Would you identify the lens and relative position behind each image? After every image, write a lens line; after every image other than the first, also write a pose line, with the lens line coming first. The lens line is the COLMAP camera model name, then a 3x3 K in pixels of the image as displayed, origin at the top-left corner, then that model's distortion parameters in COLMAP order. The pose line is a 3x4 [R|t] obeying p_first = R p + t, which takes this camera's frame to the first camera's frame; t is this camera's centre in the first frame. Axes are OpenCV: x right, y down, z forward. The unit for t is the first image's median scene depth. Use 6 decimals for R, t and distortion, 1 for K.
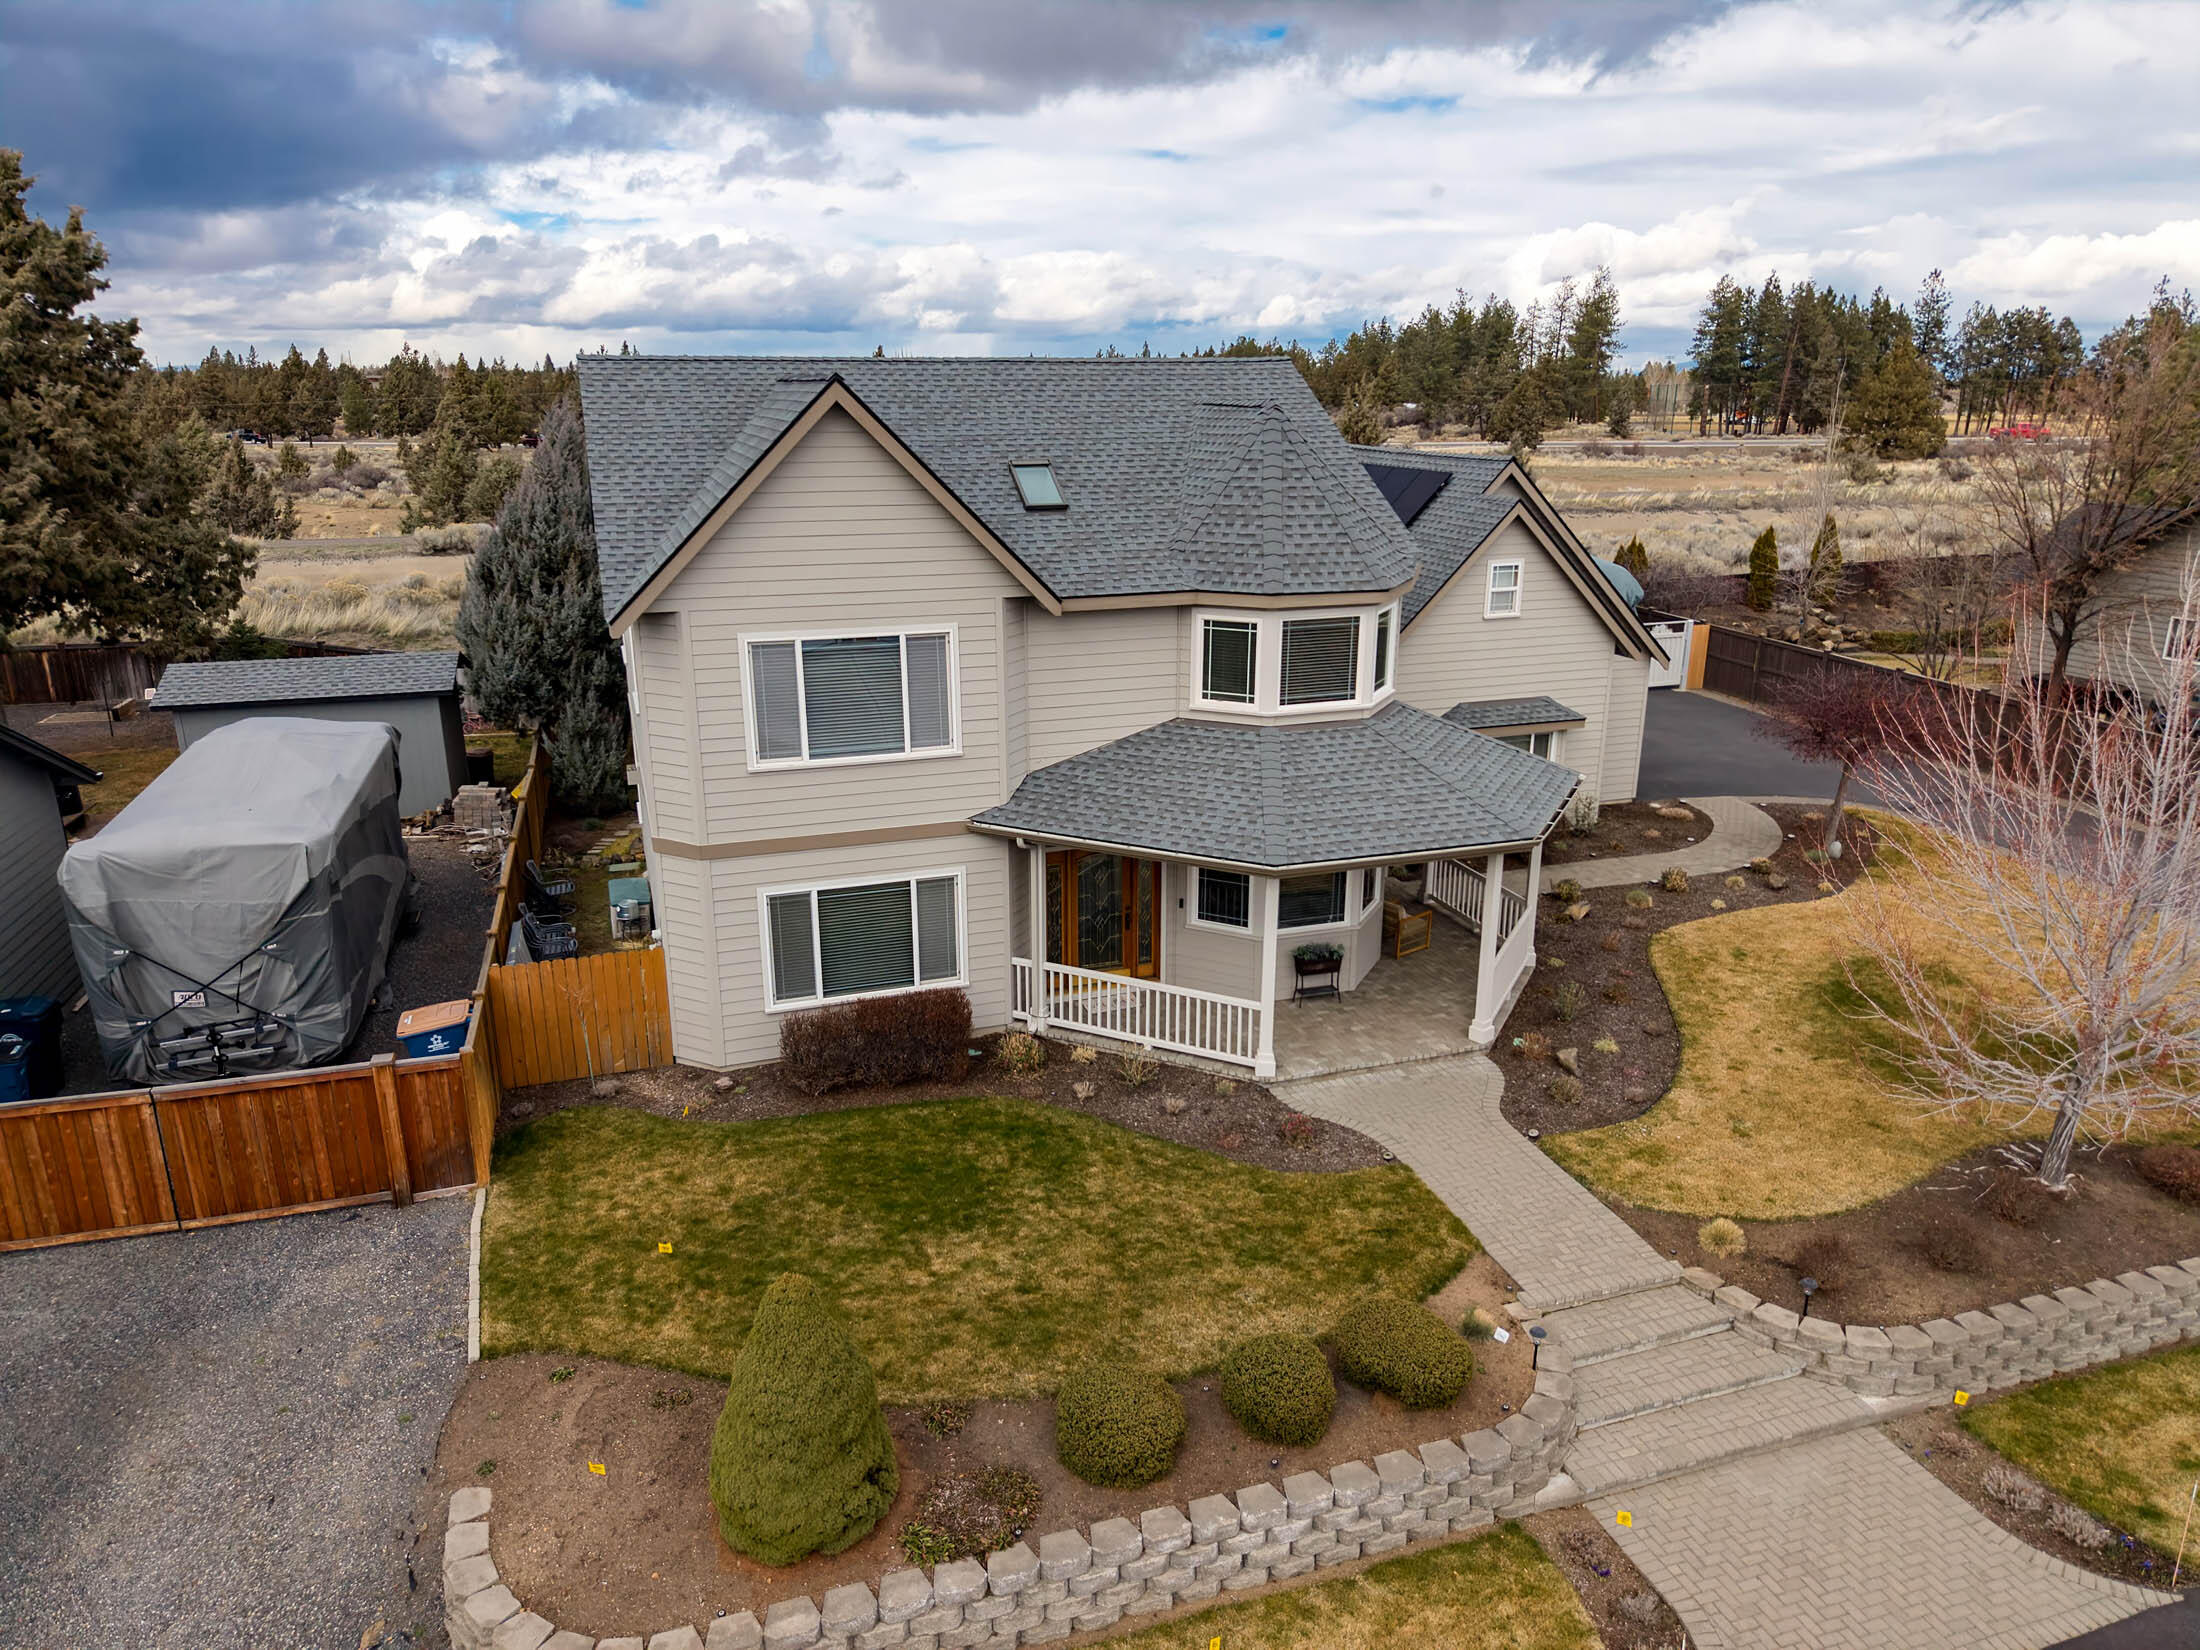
lens RADIAL K [[1471.7, 0, 1102.7], [0, 1471.7, 827.6], [0, 0, 1]] dist [0.020770, -0.019328]
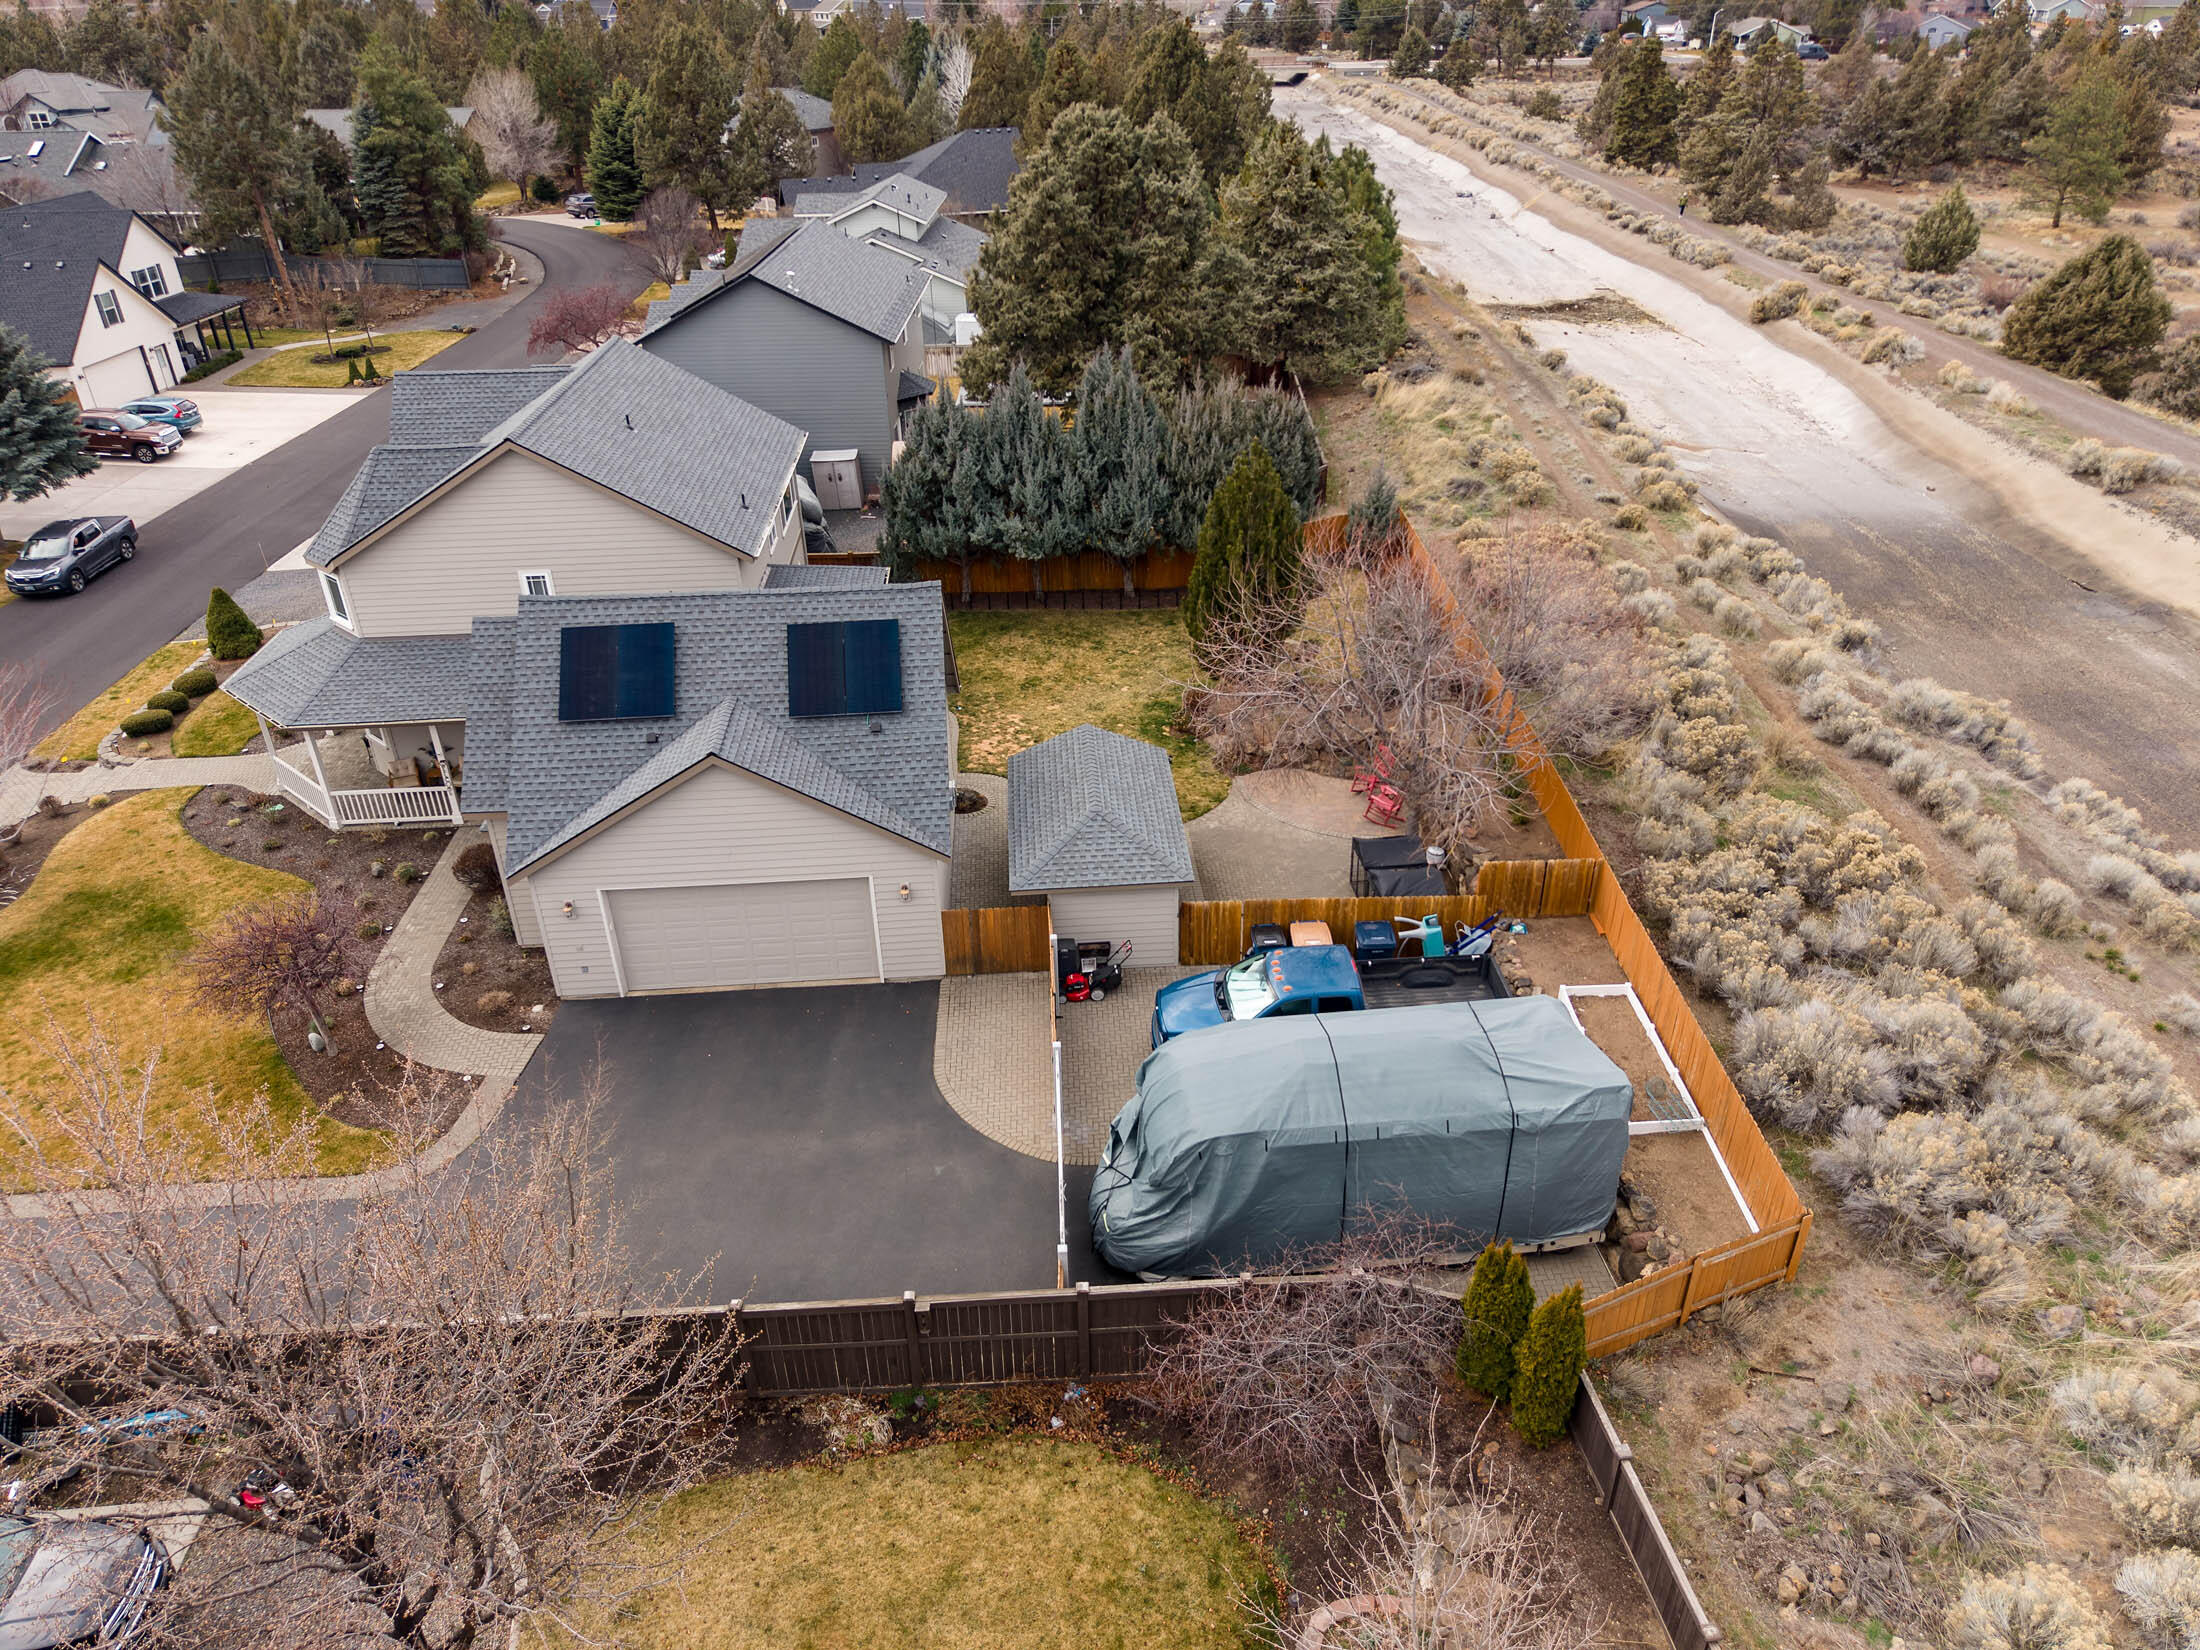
lens RADIAL K [[1471.7, 0, 1100.3], [0, 1471.7, 824.2], [0, 0, 1]] dist [0.020770, -0.019328]
pose [[-0.263499, 0.485441, -0.833615, 1.768823], [-0.264926, 0.794512, 0.546411, -1.265810], [0.927568, 0.364826, -0.080747, 2.382758]]
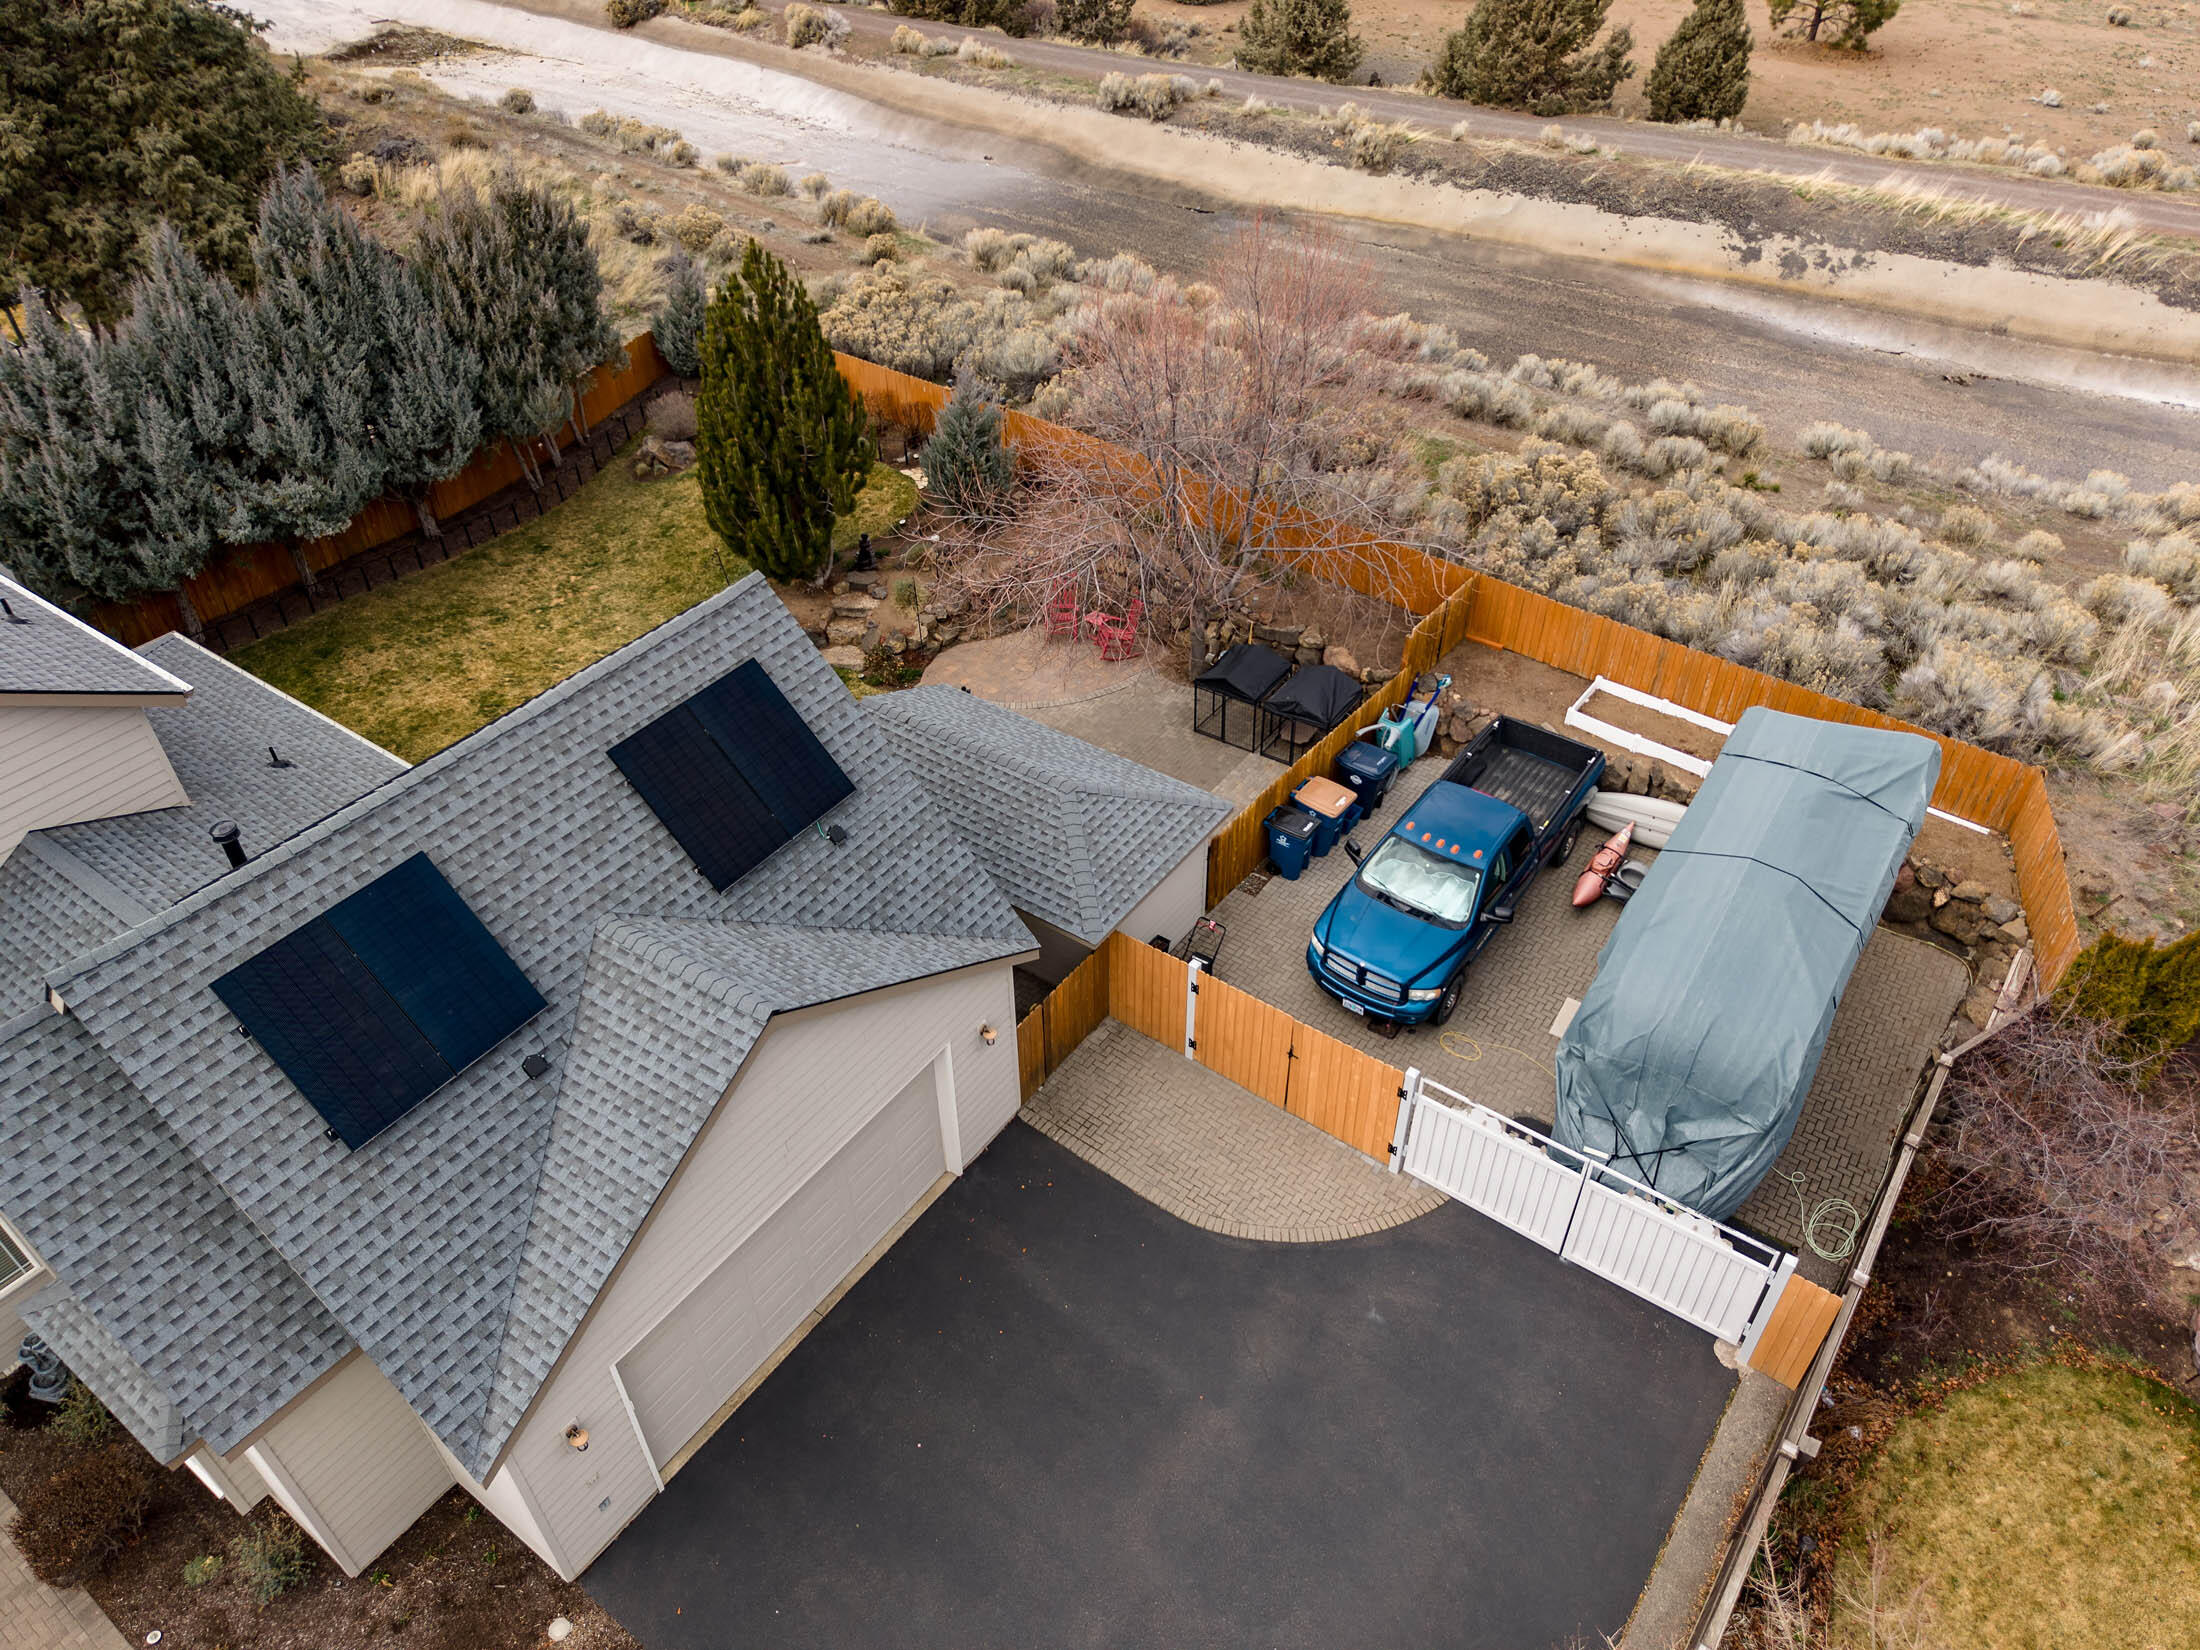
lens RADIAL K [[1471.7, 0, 1100.6], [0, 1471.7, 827.4], [0, 0, 1]] dist [0.020770, -0.019328]
pose [[0.585399, 0.511594, -0.628952, 1.138536], [-0.228191, 0.848378, 0.477687, -0.904499], [0.777970, -0.136116, 0.613380, 1.517746]]
